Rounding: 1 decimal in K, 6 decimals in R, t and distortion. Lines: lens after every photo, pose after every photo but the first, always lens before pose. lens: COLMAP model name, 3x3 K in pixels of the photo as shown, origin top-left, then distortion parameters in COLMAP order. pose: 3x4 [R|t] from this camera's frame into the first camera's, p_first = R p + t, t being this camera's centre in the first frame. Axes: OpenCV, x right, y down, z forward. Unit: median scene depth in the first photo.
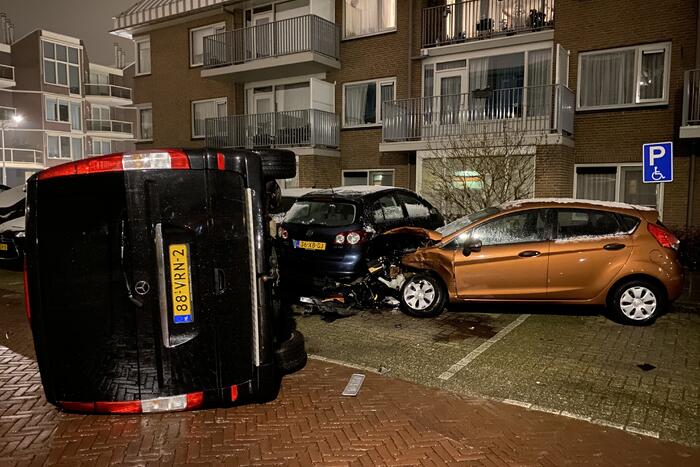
lens RADIAL K [[549.2, 0, 350.0], [0, 549.2, 233.5], [0, 0, 1]] dist [0.098005, -0.137299]
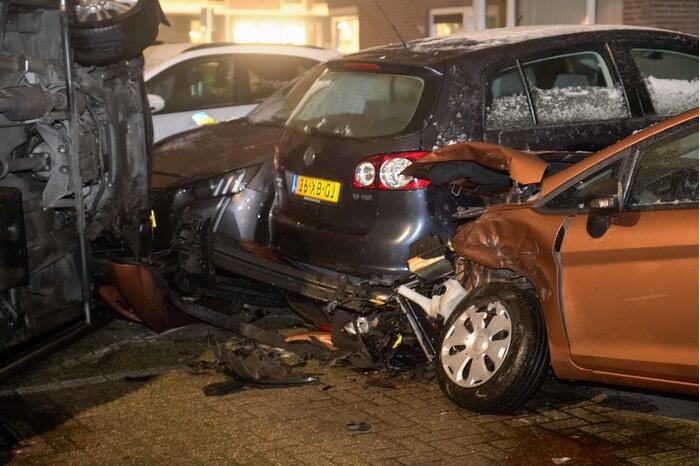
lens RADIAL K [[1327.9, 0, 350.0], [0, 1327.9, 233.0], [0, 0, 1]] dist [0.191011, 0.063749]
pose [[0.877383, 0.052917, -0.476864, 0.401302], [-0.028295, 0.997876, 0.058673, -0.002313], [0.478956, -0.037986, 0.877017, 0.224723]]
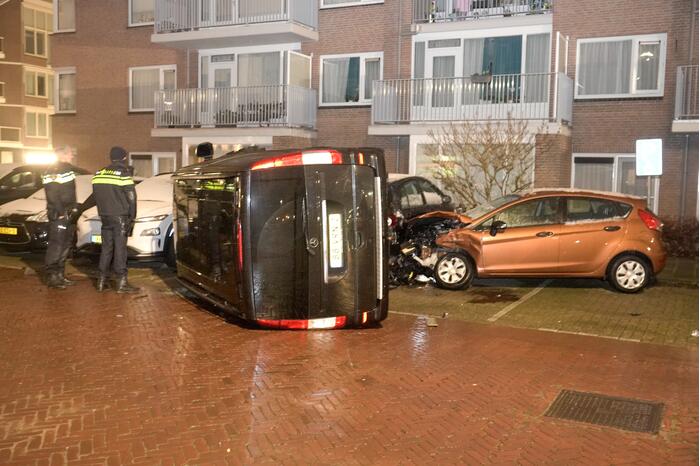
lens RADIAL K [[780.0, 0, 350.0], [0, 780.0, 233.0], [0, 0, 1]] dist [0.020050, 0.018000]
pose [[0.992609, 0.005644, 0.121224, -0.254440], [-0.005029, 0.999973, -0.005376, 0.039088], [-0.121251, 0.004727, 0.992611, -0.528535]]
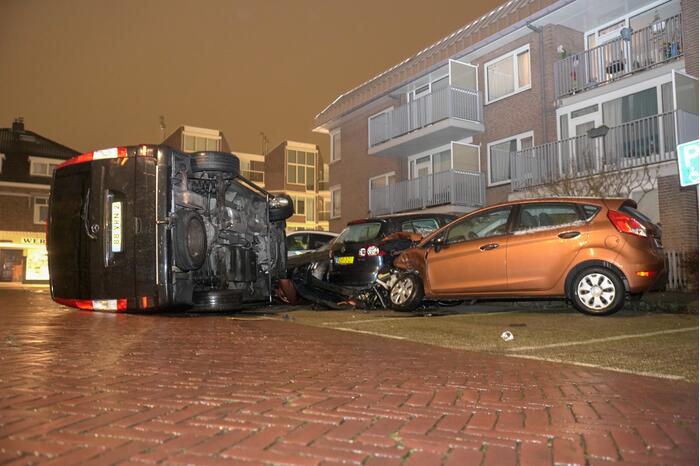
lens RADIAL K [[582.2, 0, 336.7], [0, 582.2, 233.0], [0, 0, 1]] dist [-0.057729, 0.001192]
pose [[0.886123, -0.046853, -0.461075, 0.494600], [-0.035627, 0.985046, -0.168568, 0.177154], [0.462078, 0.165799, 0.871203, -0.071634]]
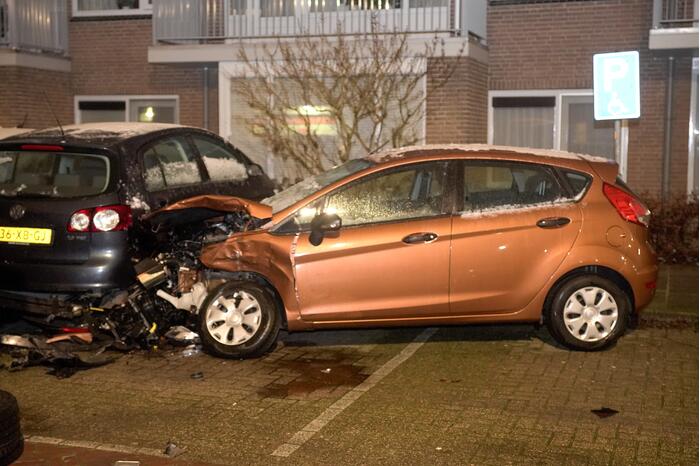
lens RADIAL K [[1025.0, 0, 350.0], [0, 1025.0, 233.0], [0, 0, 1]] dist [0.105923, -0.043653]
pose [[0.969456, -0.023369, 0.244150, -0.009425], [0.021131, 0.999707, 0.011781, 0.014807], [-0.244354, -0.006262, 0.969666, -0.022239]]
